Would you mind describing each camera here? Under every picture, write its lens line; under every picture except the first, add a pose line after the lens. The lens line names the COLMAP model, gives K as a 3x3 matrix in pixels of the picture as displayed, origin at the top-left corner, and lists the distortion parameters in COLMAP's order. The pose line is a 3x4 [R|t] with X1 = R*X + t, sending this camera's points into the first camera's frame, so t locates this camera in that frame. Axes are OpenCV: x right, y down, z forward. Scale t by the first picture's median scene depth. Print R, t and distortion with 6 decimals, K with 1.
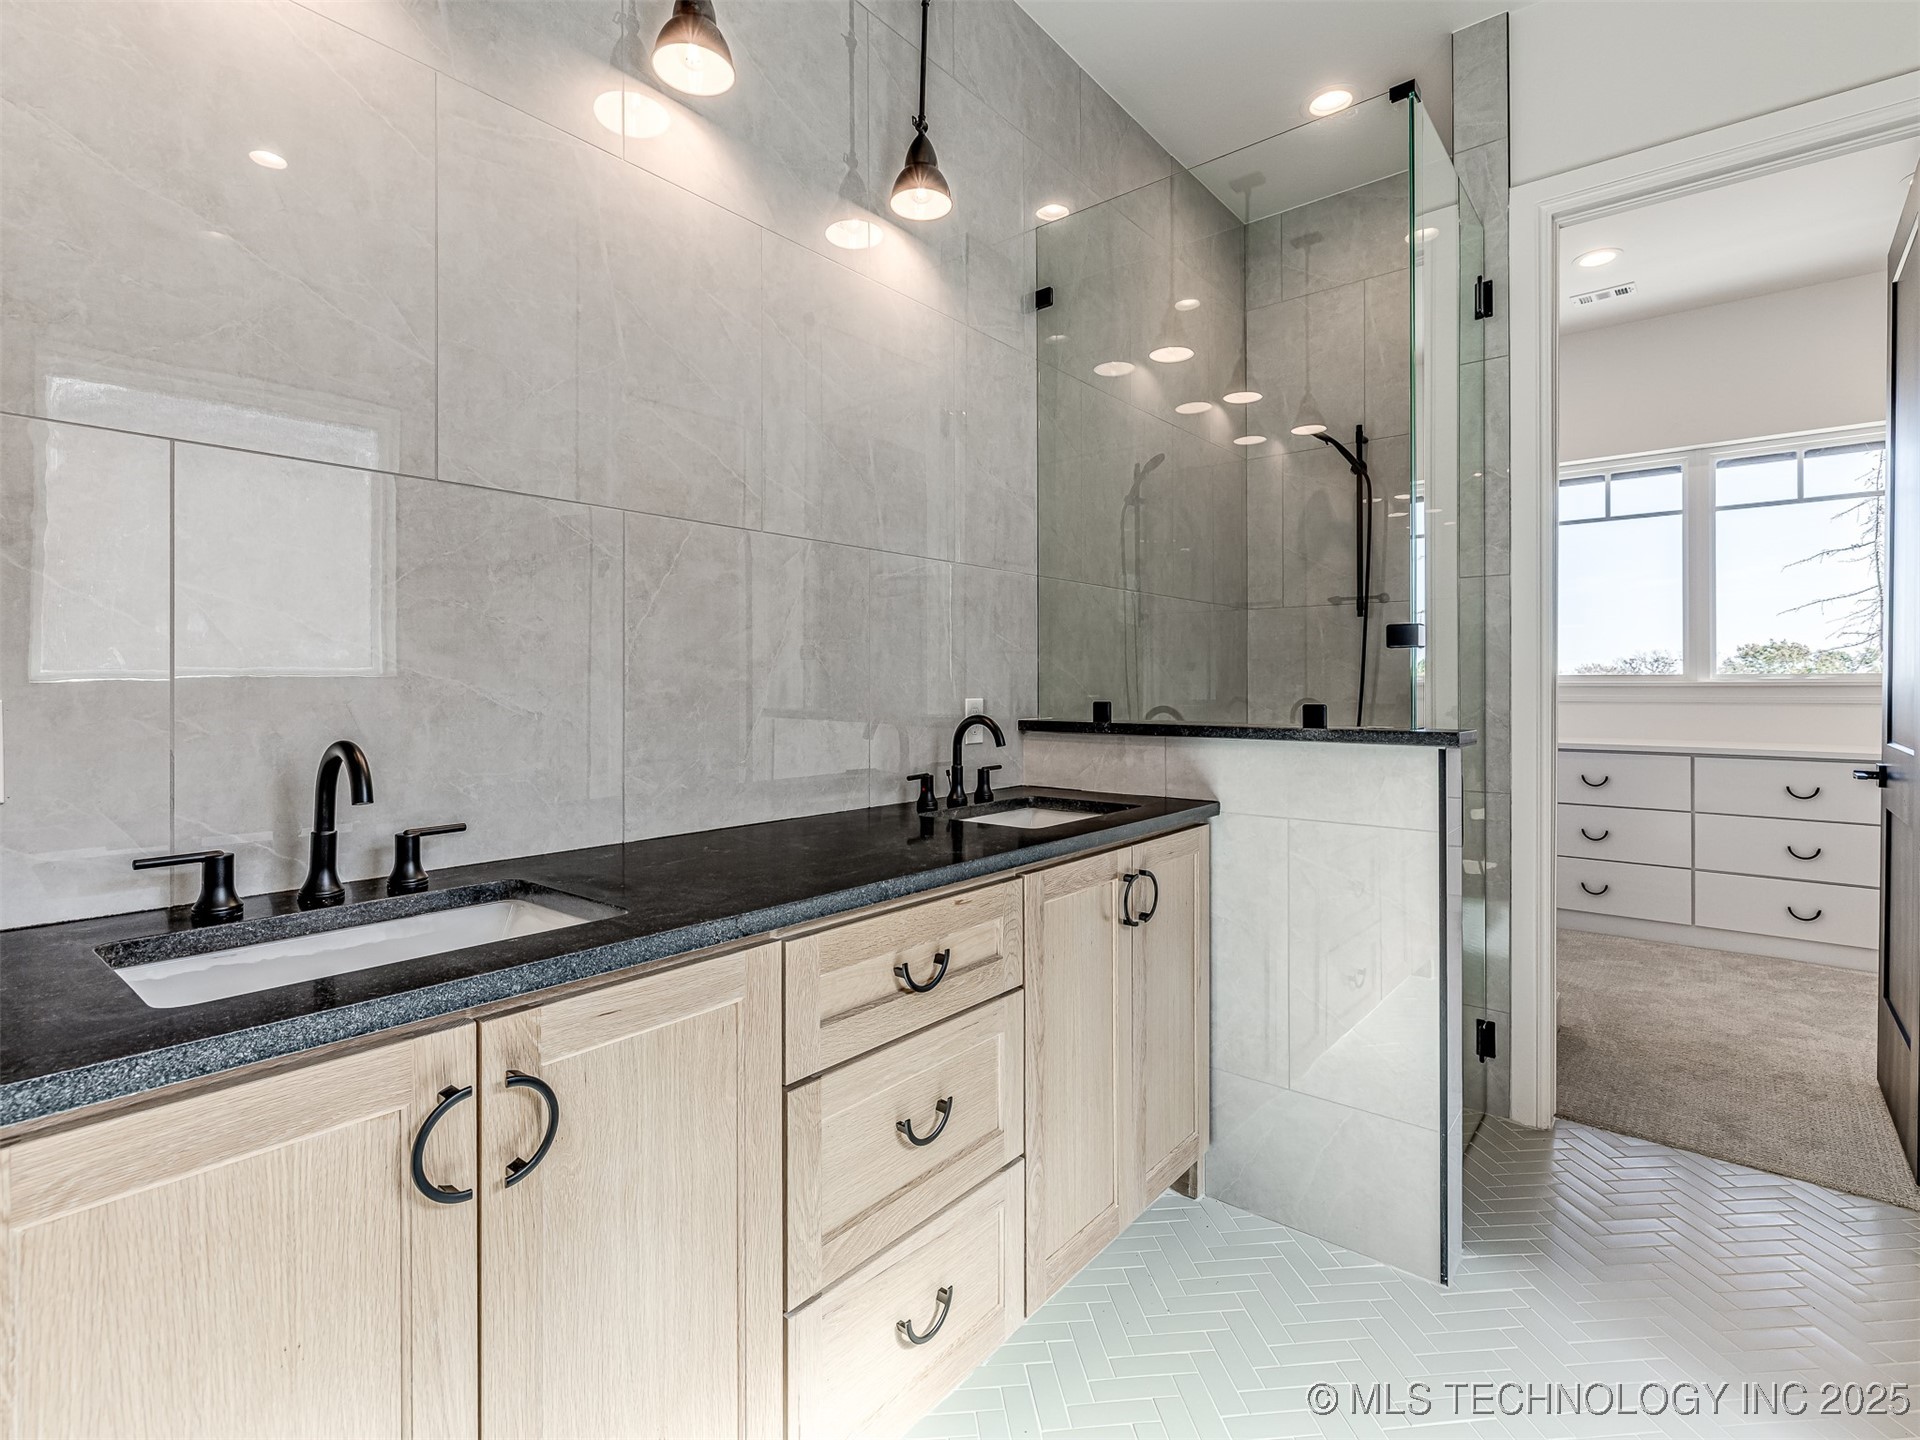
lens RADIAL K [[922.0, 0, 953.0], [0, 922.0, 682.9], [0, 0, 1]] dist [-0.001718, 0.000698]
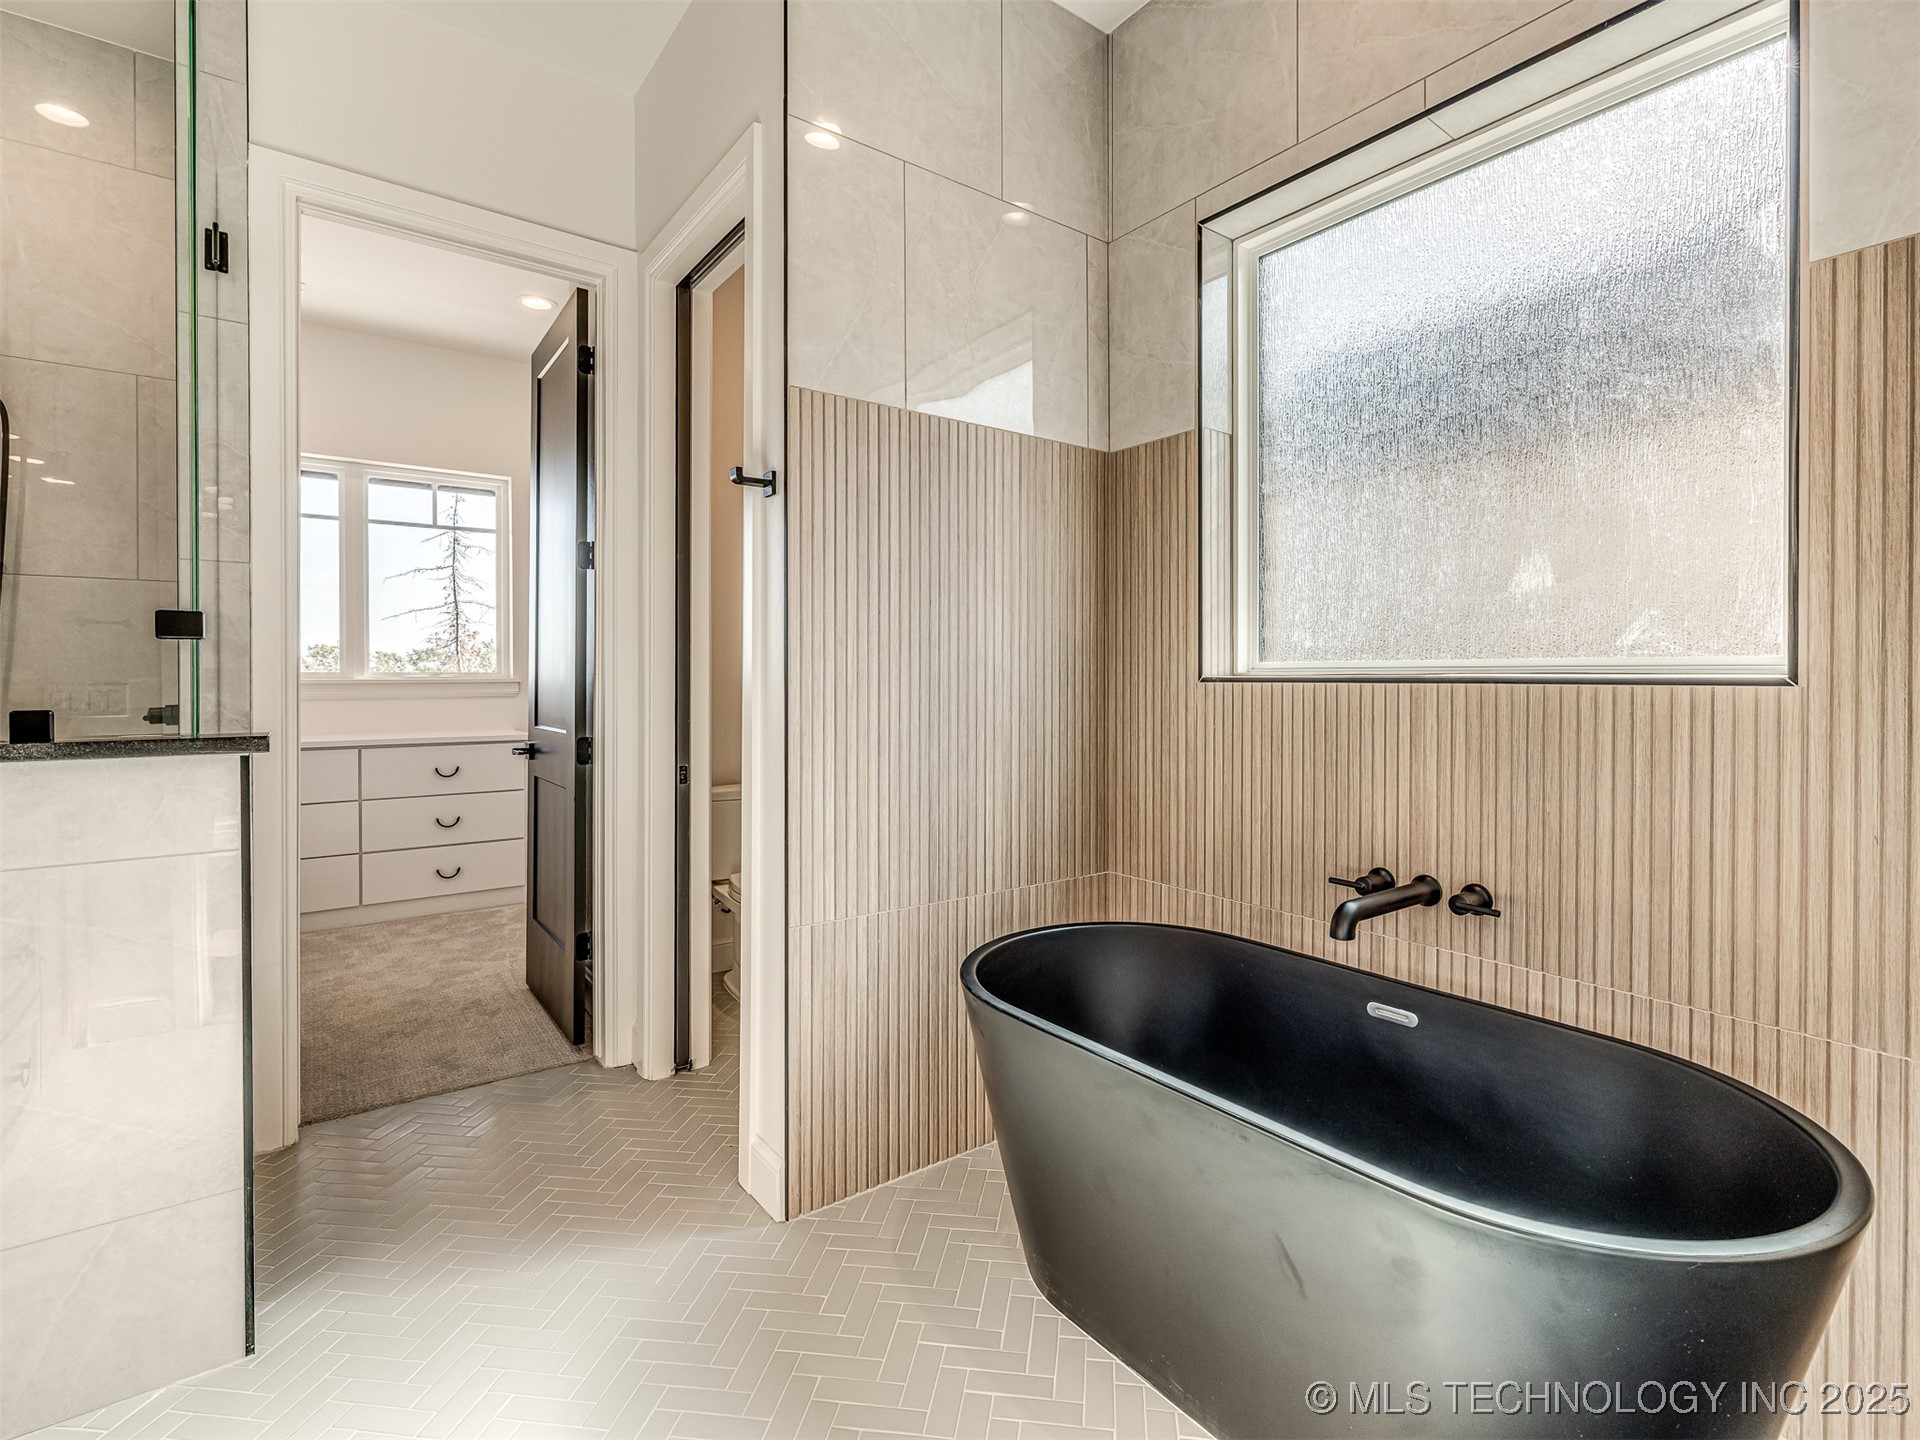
lens RADIAL K [[915.3, 0, 991.0], [0, 915.3, 681.6], [0, 0, 1]] dist [-0.001751, 0.000304]
pose [[0.219044, -0.002369, 0.975712, -0.139462], [0.000541, 0.999997, 0.002307, -0.000648], [-0.975715, 0.000022, 0.219044, 0.085657]]
